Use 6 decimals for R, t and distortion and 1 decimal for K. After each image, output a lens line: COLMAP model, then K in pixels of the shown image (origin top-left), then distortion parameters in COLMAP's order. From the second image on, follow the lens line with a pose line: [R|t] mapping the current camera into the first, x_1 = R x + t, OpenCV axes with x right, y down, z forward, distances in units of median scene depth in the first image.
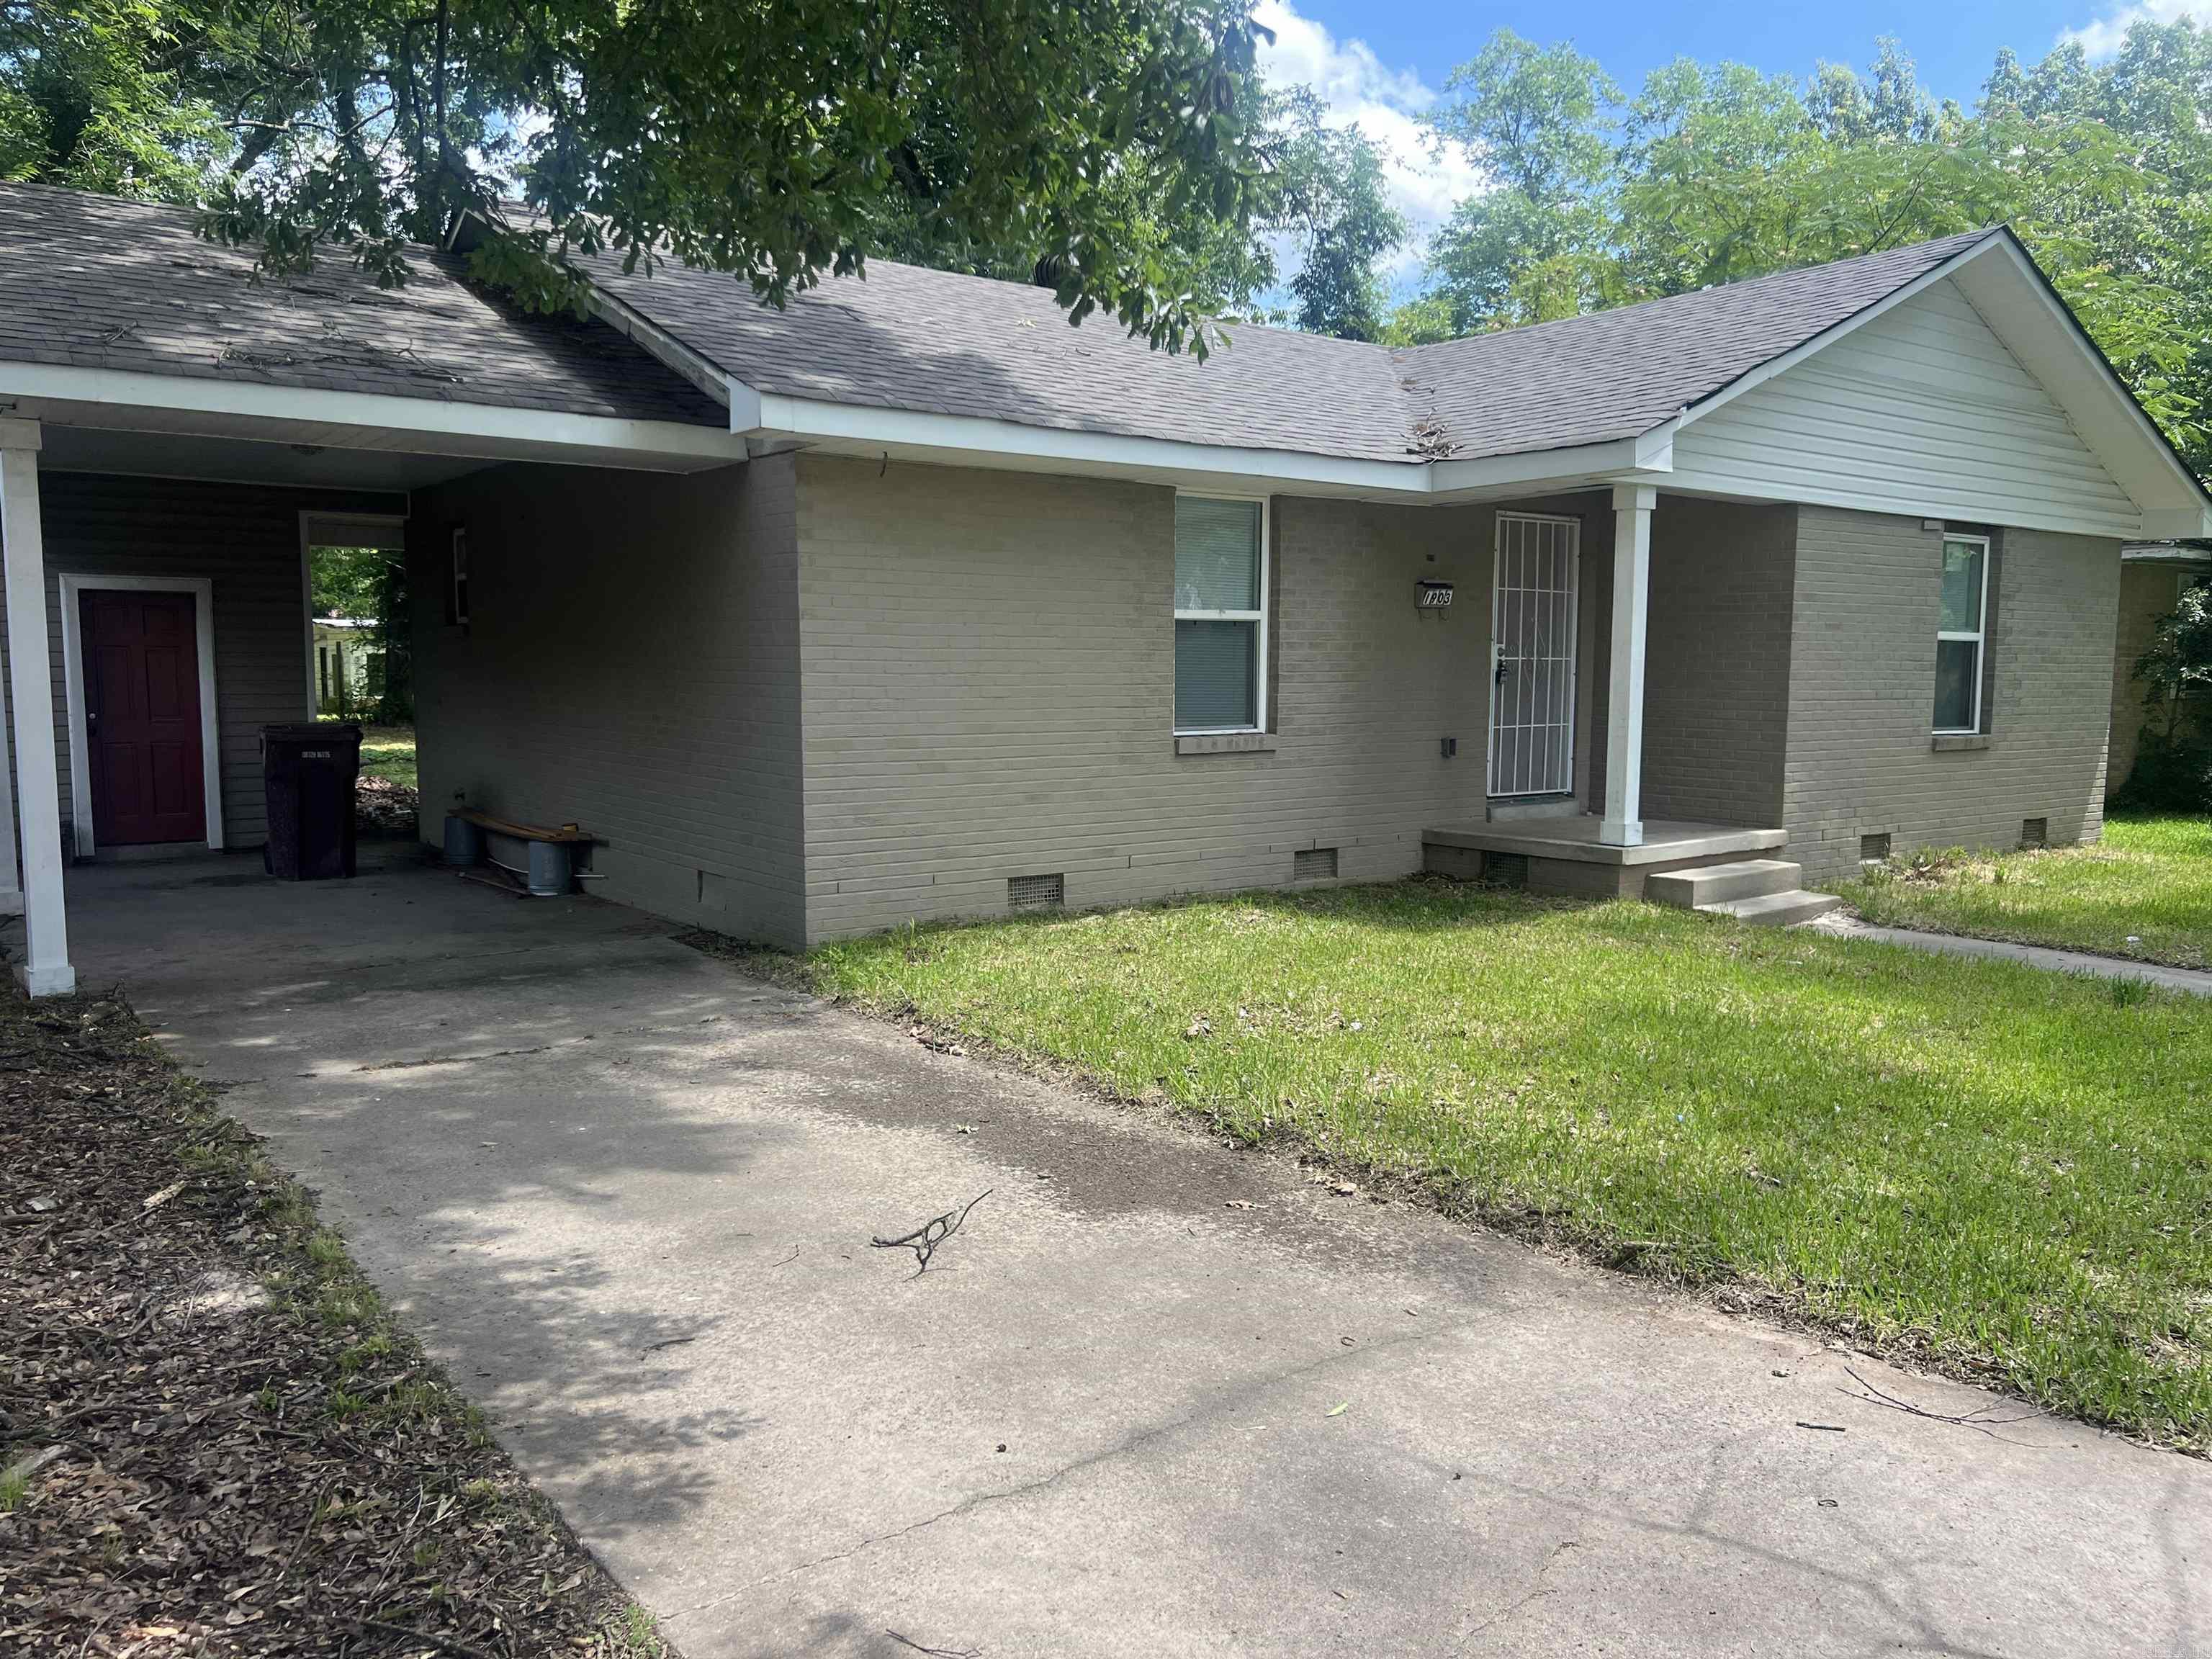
lens RADIAL K [[1657.6, 0, 1106.0], [0, 1657.6, 829.5], [0, 0, 1]] dist [0.013835, -0.005141]
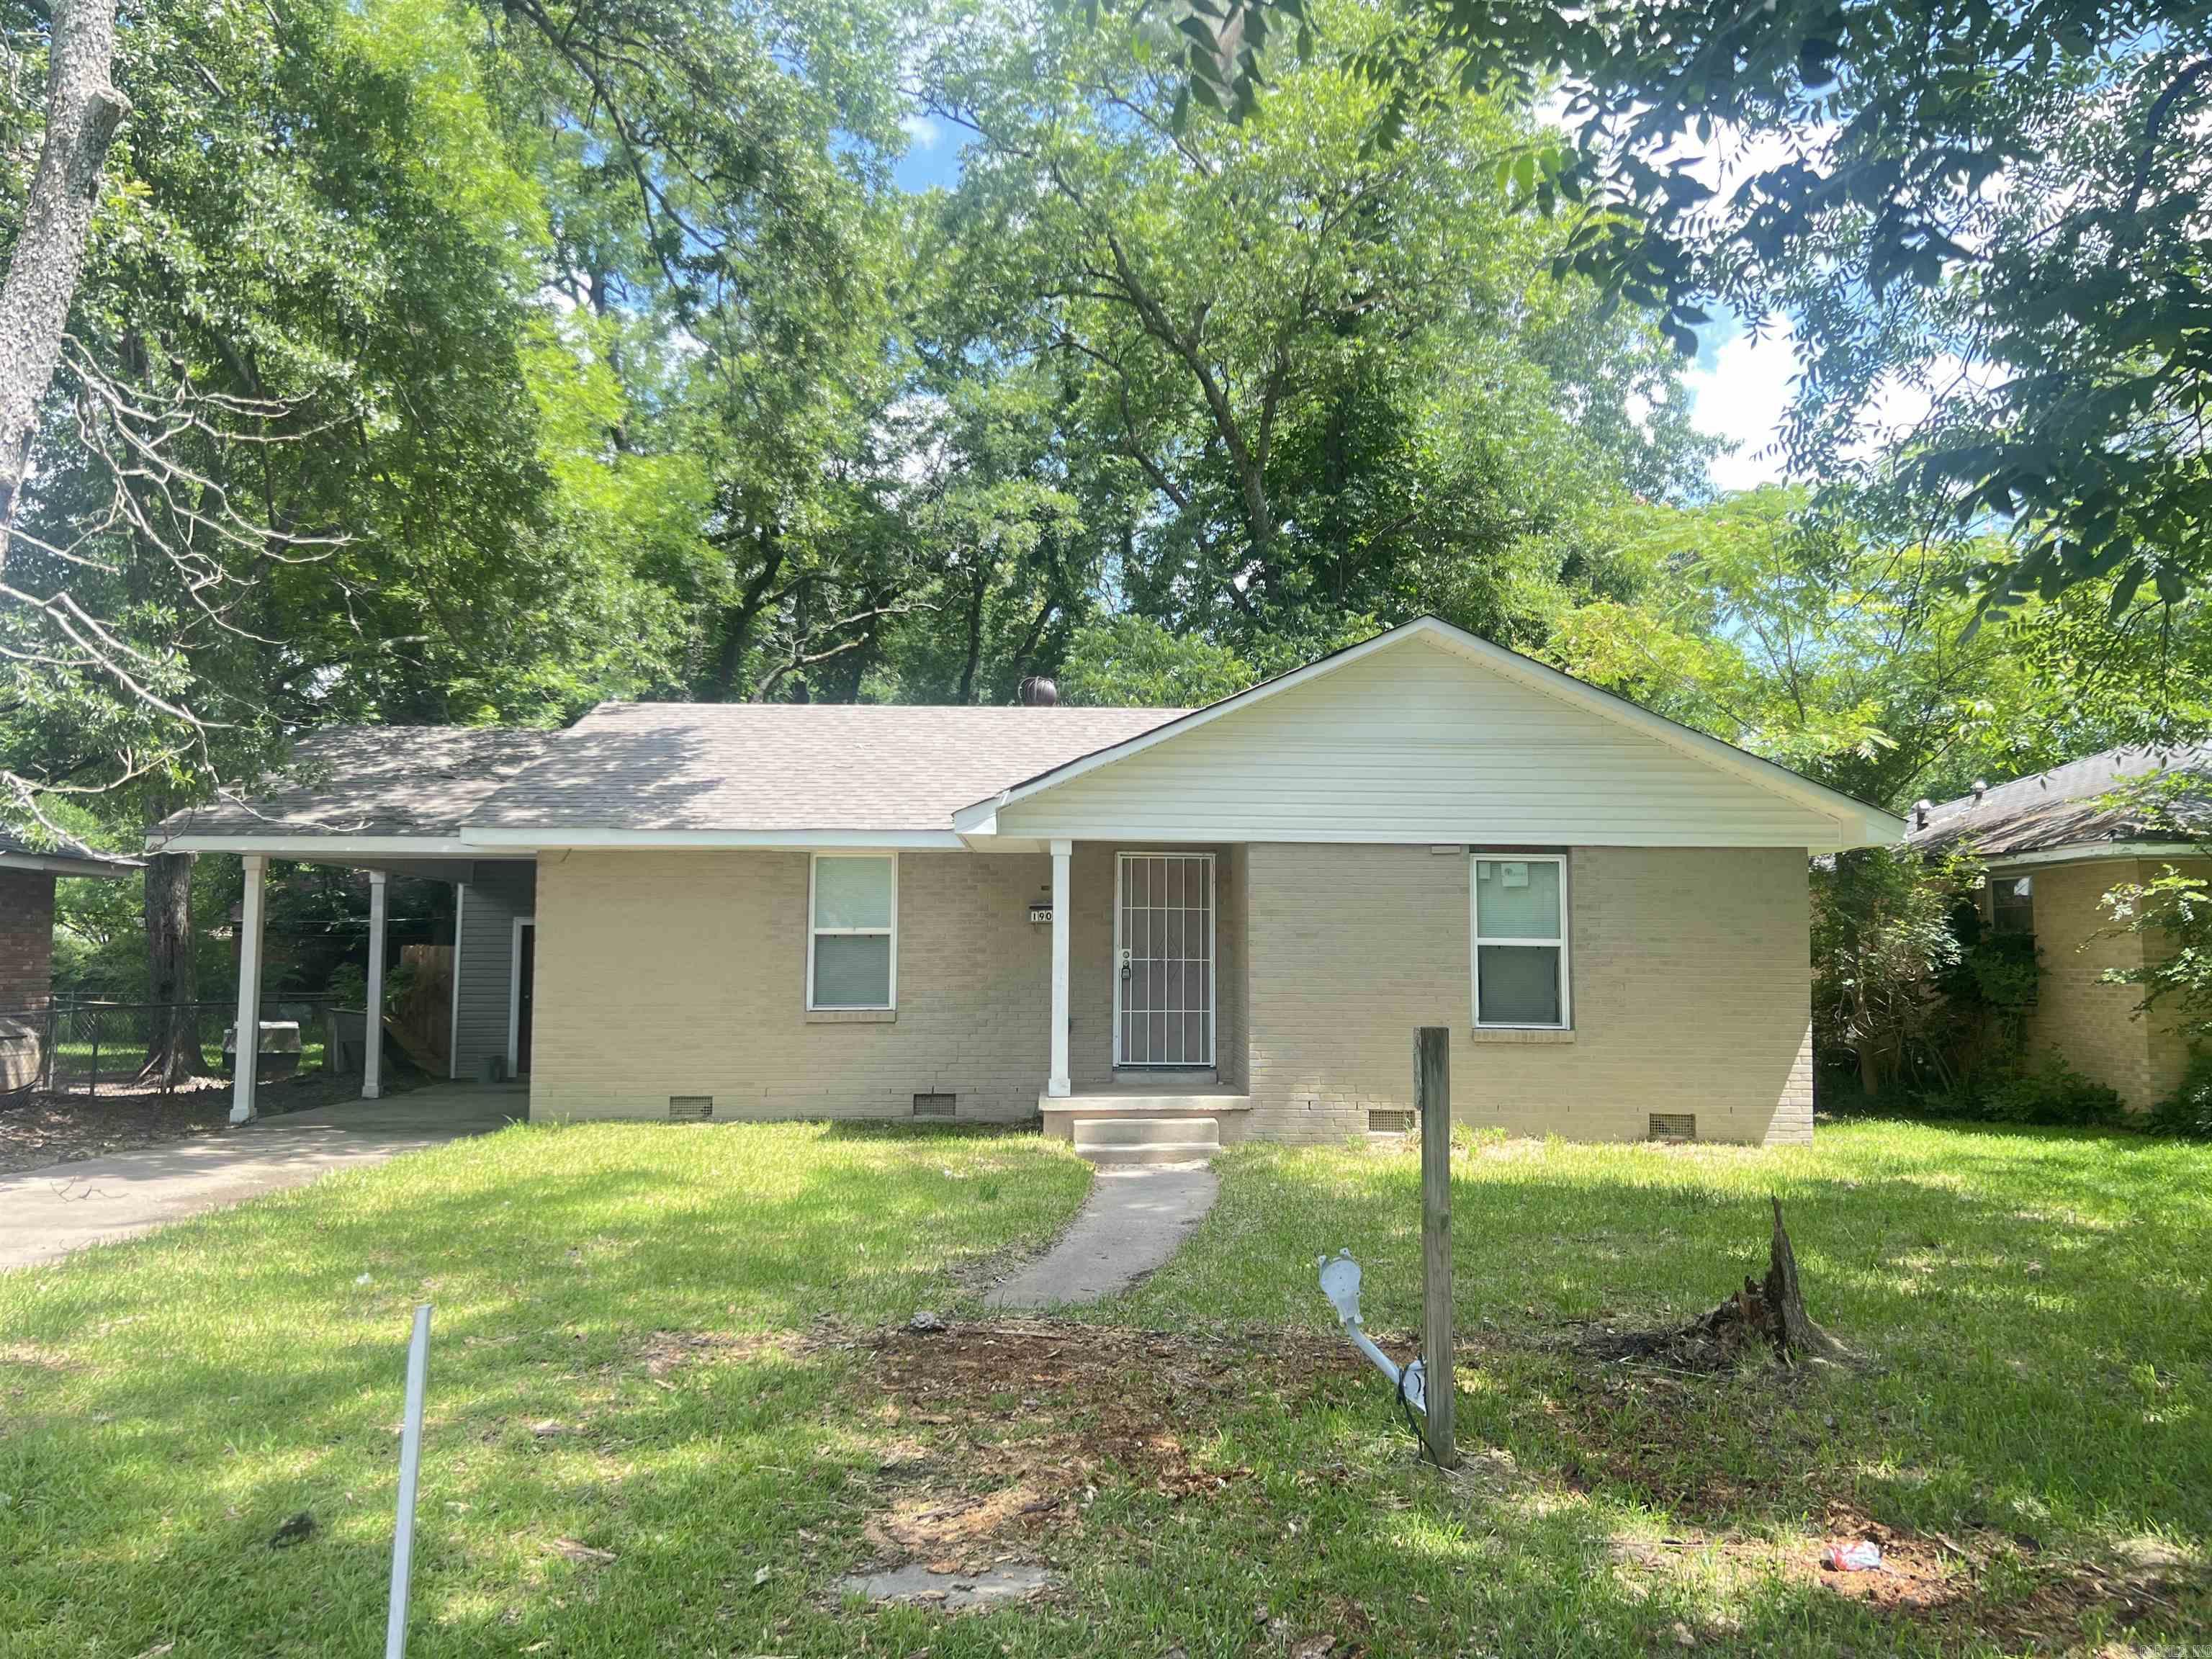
lens RADIAL K [[1657.6, 0, 1106.0], [0, 1657.6, 829.5], [0, 0, 1]] dist [0.013835, -0.005141]
pose [[0.826573, -0.044744, -0.561048, 1.080261], [-0.058136, 0.984715, -0.164182, 0.012856], [0.559818, 0.168325, 0.811338, -0.110903]]
